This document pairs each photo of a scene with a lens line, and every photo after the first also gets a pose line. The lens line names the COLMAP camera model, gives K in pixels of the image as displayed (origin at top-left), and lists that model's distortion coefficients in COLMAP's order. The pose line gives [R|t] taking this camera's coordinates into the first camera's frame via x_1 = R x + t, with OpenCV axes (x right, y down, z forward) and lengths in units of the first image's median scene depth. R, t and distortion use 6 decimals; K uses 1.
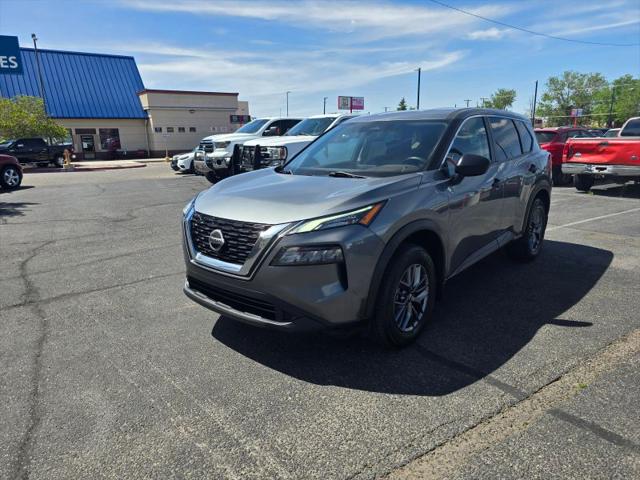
lens RADIAL K [[433.8, 0, 320.0], [0, 433.8, 240.0], [0, 0, 1]] dist [0.049174, -0.041638]
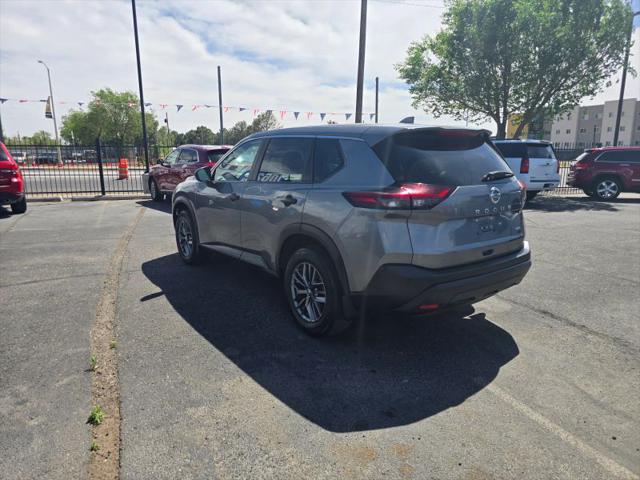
lens RADIAL K [[427.5, 0, 314.1], [0, 427.5, 241.6], [0, 0, 1]] dist [0.054958, -0.045680]
pose [[-0.216073, 0.215902, -0.952207, 0.519104], [-0.221955, 0.938851, 0.263239, -0.129963], [0.950815, 0.268226, -0.154940, 0.504287]]
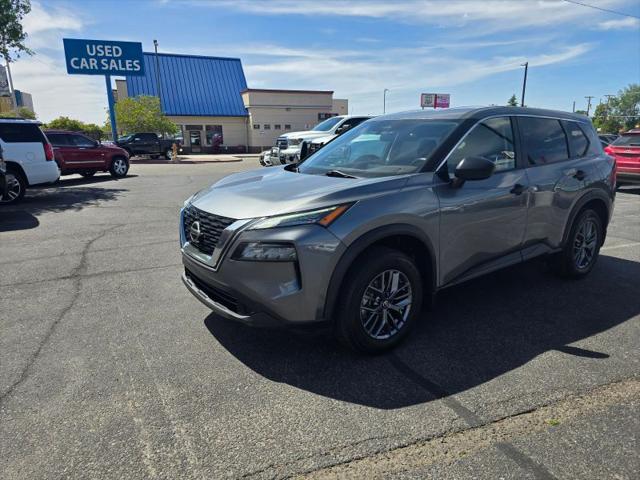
lens RADIAL K [[432.4, 0, 316.1], [0, 432.4, 237.3], [0, 0, 1]] dist [0.053077, -0.047435]
pose [[0.974083, 0.067157, -0.215993, 0.070135], [-0.067284, 0.997711, 0.006775, -0.003138], [0.215953, 0.007933, 0.976371, 0.008539]]
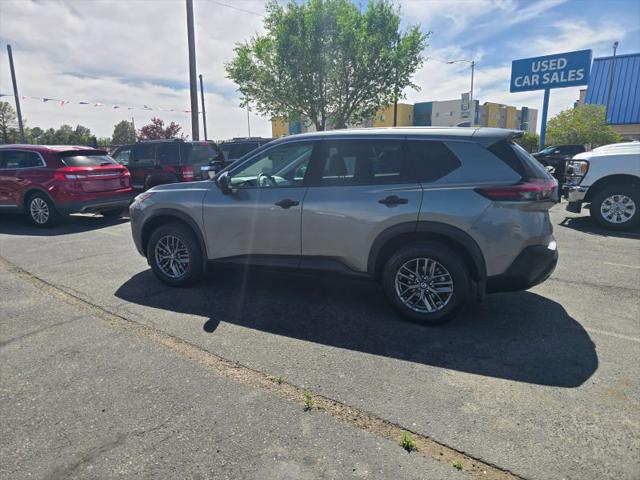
lens RADIAL K [[428.3, 0, 313.8], [0, 428.3, 244.5], [0, 0, 1]] dist [0.054187, -0.047220]
pose [[0.299415, 0.218298, -0.928815, 0.508280], [-0.215227, 0.963837, 0.157148, -0.075894], [0.929531, 0.152854, 0.335571, 0.261309]]
